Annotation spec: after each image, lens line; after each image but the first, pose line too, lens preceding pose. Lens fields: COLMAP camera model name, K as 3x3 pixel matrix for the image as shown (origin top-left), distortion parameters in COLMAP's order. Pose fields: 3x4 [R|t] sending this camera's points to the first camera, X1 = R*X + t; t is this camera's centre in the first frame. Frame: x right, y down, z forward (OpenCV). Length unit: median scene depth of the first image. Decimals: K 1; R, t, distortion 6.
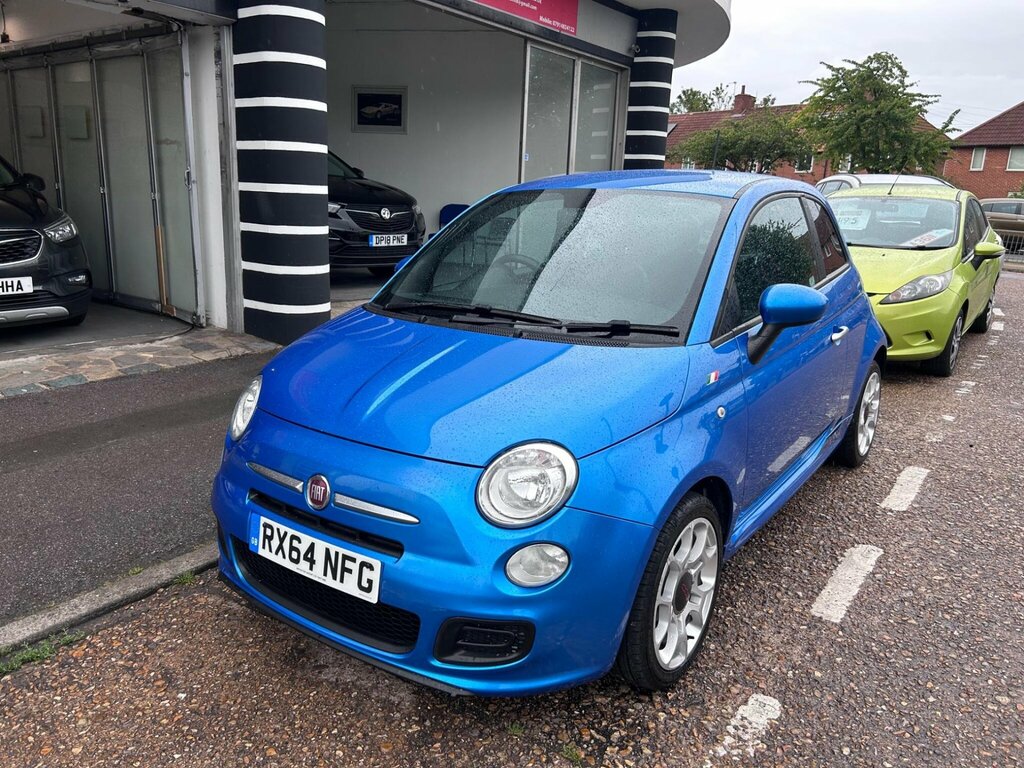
lens RADIAL K [[784.2, 0, 513.4], [0, 784.2, 362.9], [0, 0, 1]] dist [0.084767, -0.121050]
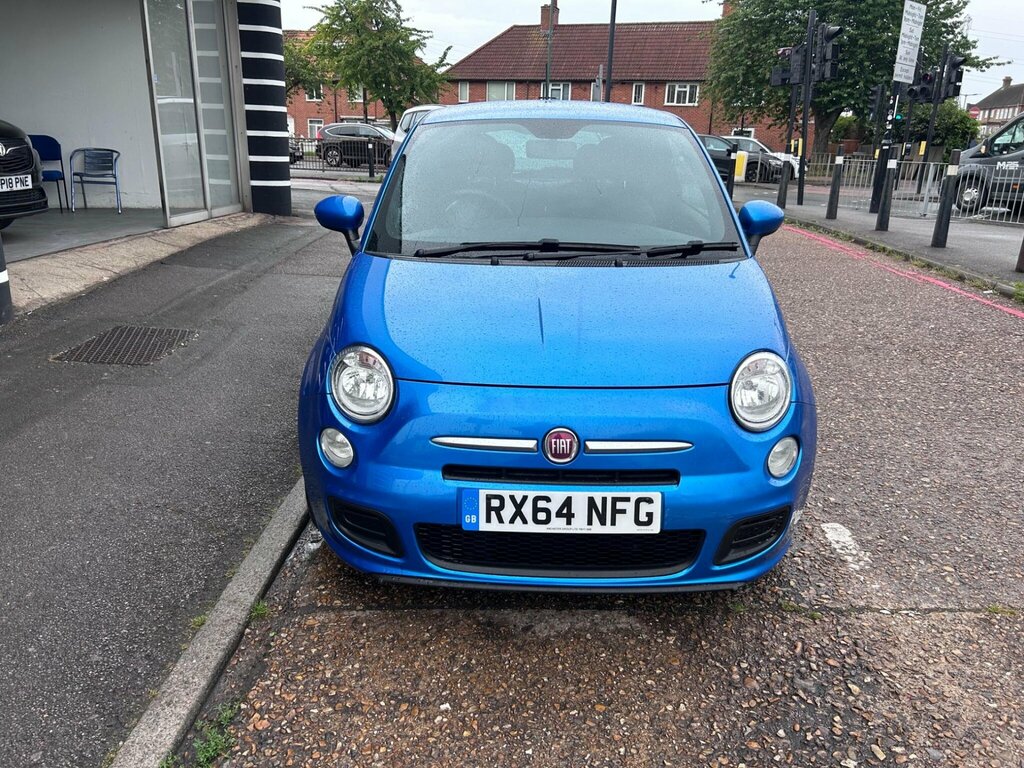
lens RADIAL K [[784.2, 0, 513.4], [0, 784.2, 362.9], [0, 0, 1]] dist [0.084767, -0.121050]
pose [[0.815796, -0.169808, 0.552849, -0.784790], [0.122639, 0.984978, 0.121568, -0.056627], [-0.565187, -0.031374, 0.824366, 0.243746]]
